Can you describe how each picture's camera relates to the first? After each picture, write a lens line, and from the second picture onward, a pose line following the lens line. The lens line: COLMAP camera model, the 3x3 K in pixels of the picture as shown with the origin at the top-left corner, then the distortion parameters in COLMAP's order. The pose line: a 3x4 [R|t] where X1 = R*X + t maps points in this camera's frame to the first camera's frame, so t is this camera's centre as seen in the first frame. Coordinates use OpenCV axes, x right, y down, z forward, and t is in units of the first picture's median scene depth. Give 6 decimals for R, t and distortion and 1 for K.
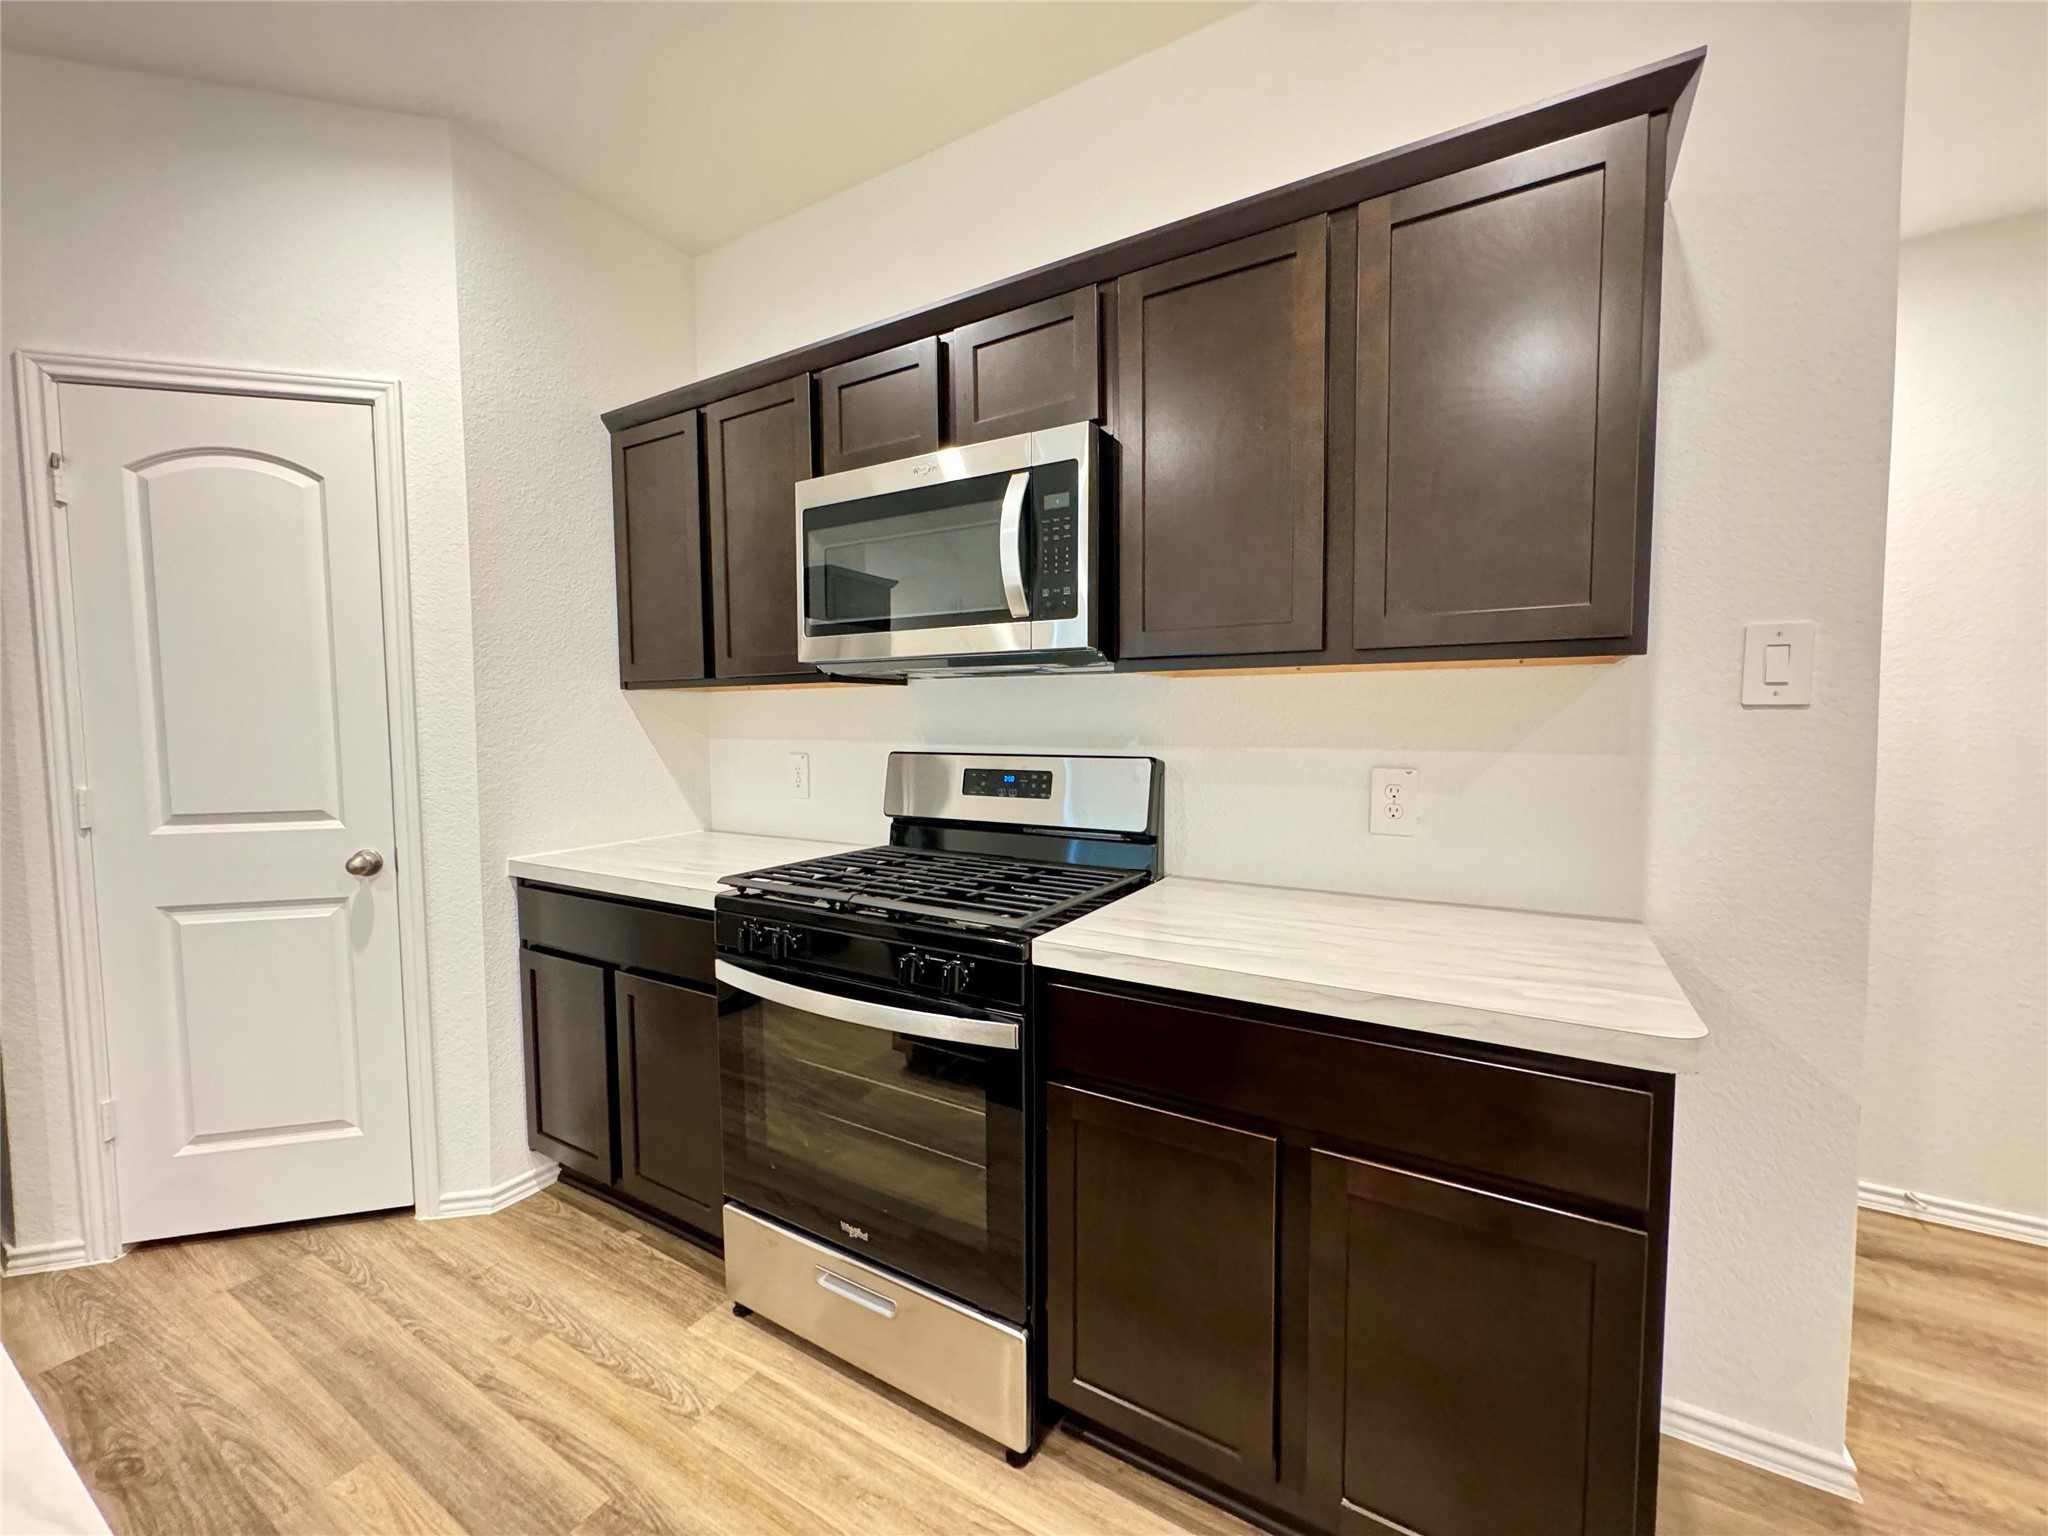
lens RADIAL K [[819.2, 0, 1024.0], [0, 819.2, 768.0], [0, 0, 1]] dist [-0.001086, -0.000191]
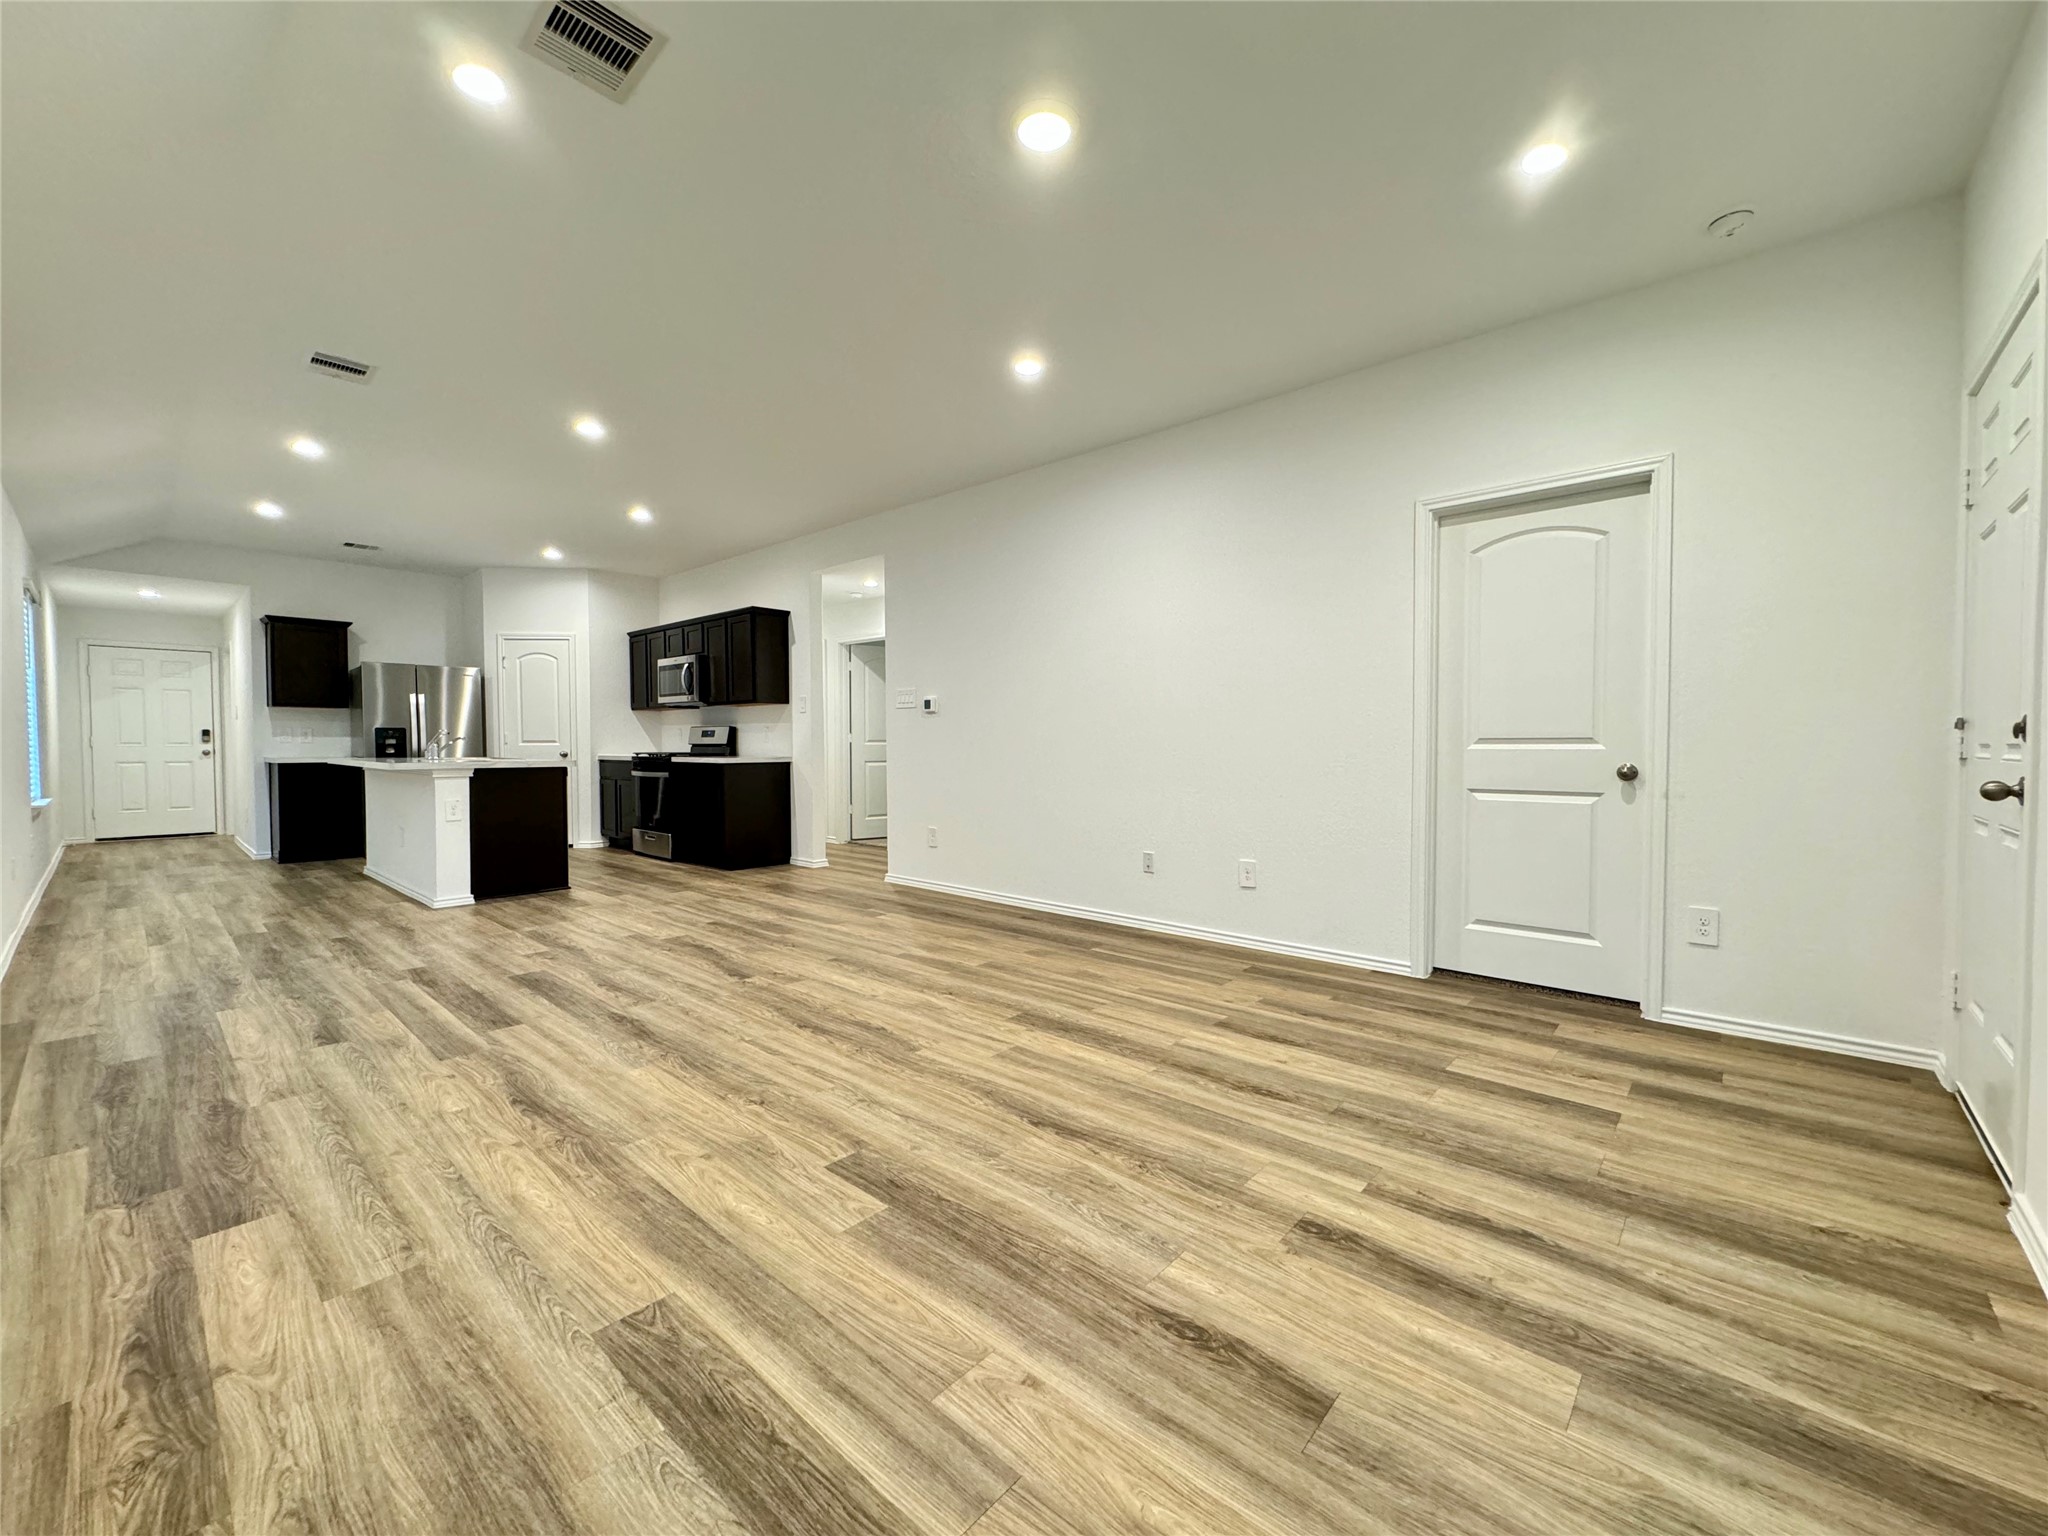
lens RADIAL K [[819.2, 0, 1024.0], [0, 819.2, 768.0], [0, 0, 1]] dist [-0.001086, -0.000191]
pose [[0.981520, 0.008860, -0.191154, 2.261276], [-0.014008, 0.999574, -0.025598, 0.267127], [0.190846, 0.027802, 0.981226, -2.609056]]
